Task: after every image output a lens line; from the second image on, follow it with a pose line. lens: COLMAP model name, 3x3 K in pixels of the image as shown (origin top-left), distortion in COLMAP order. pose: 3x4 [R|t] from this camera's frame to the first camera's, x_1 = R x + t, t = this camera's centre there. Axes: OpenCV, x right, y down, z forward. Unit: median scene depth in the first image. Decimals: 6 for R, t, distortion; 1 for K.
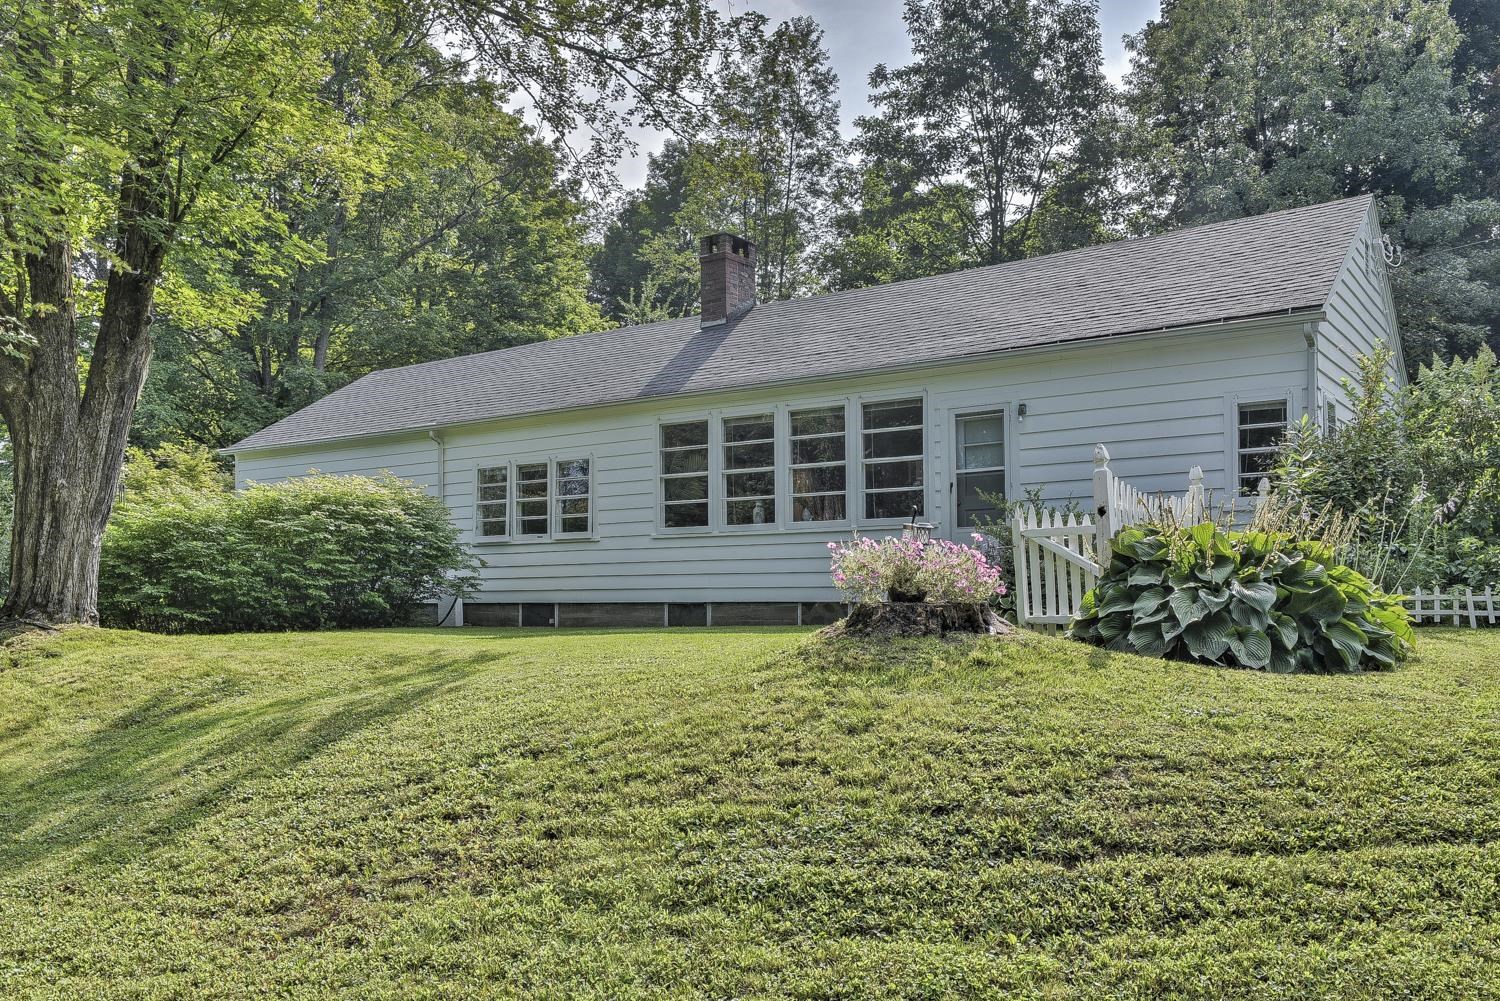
lens RADIAL K [[1218.3, 0, 750.0], [0, 1218.3, 500.5], [0, 0, 1]] dist [-0.008609, -0.002456]
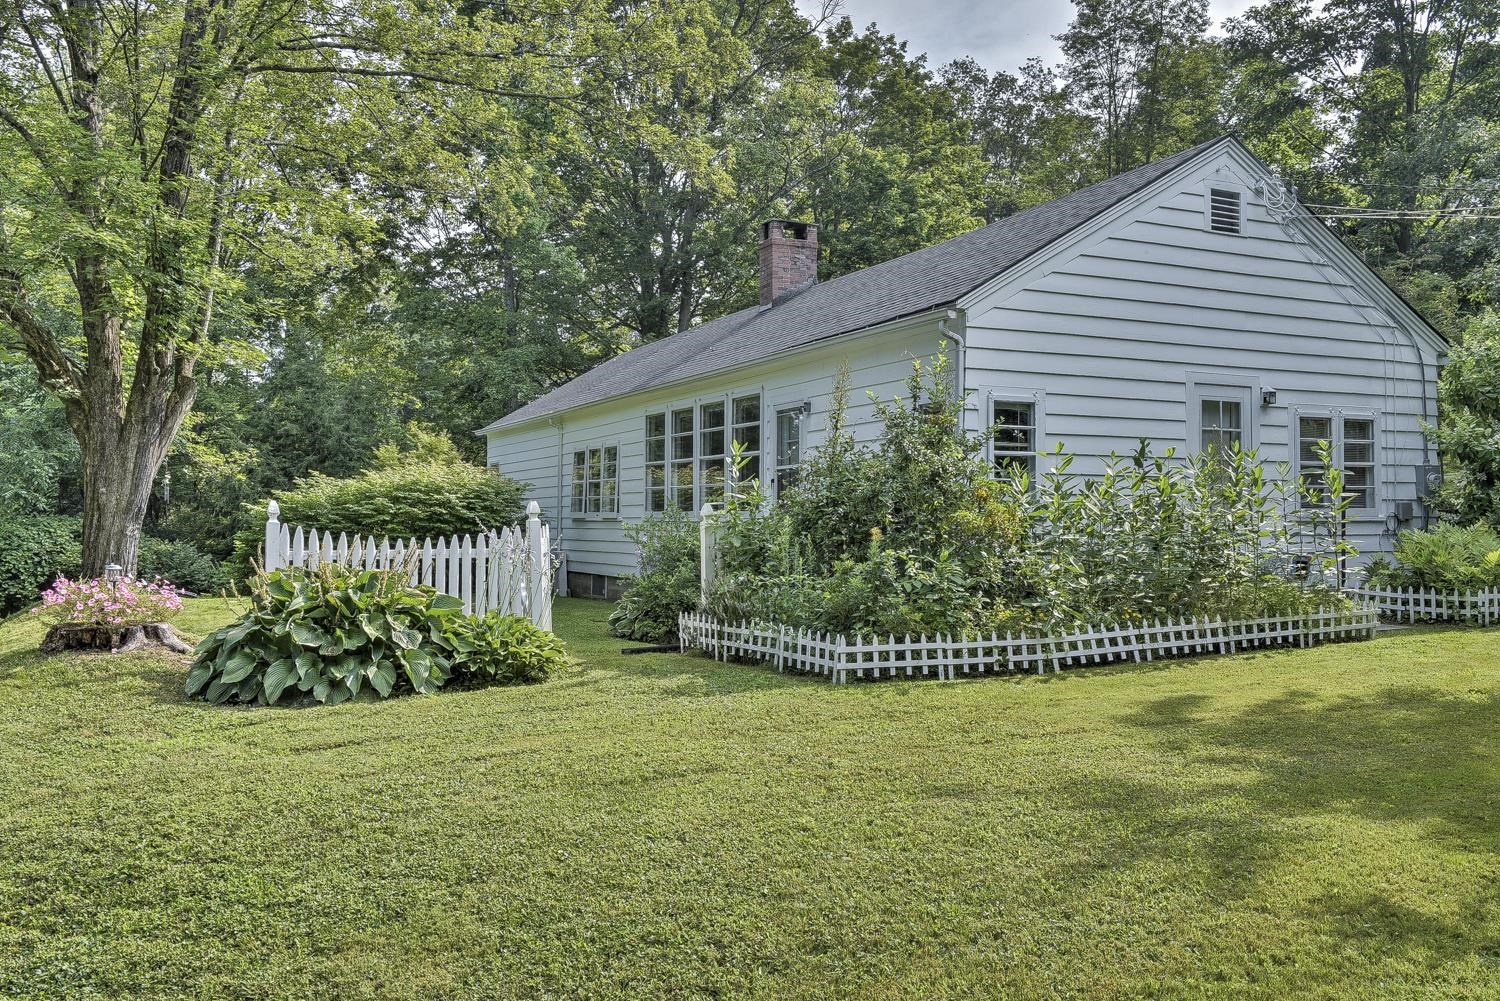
lens RADIAL K [[1341.2, 0, 750.0], [0, 1341.2, 500.5], [0, 0, 1]] dist [-0.000817, -0.009754]
pose [[0.833222, 0.012236, -0.552804, 0.910664], [0.022209, 0.998208, 0.055570, -0.071707], [0.552493, -0.058580, 0.831457, 0.107993]]
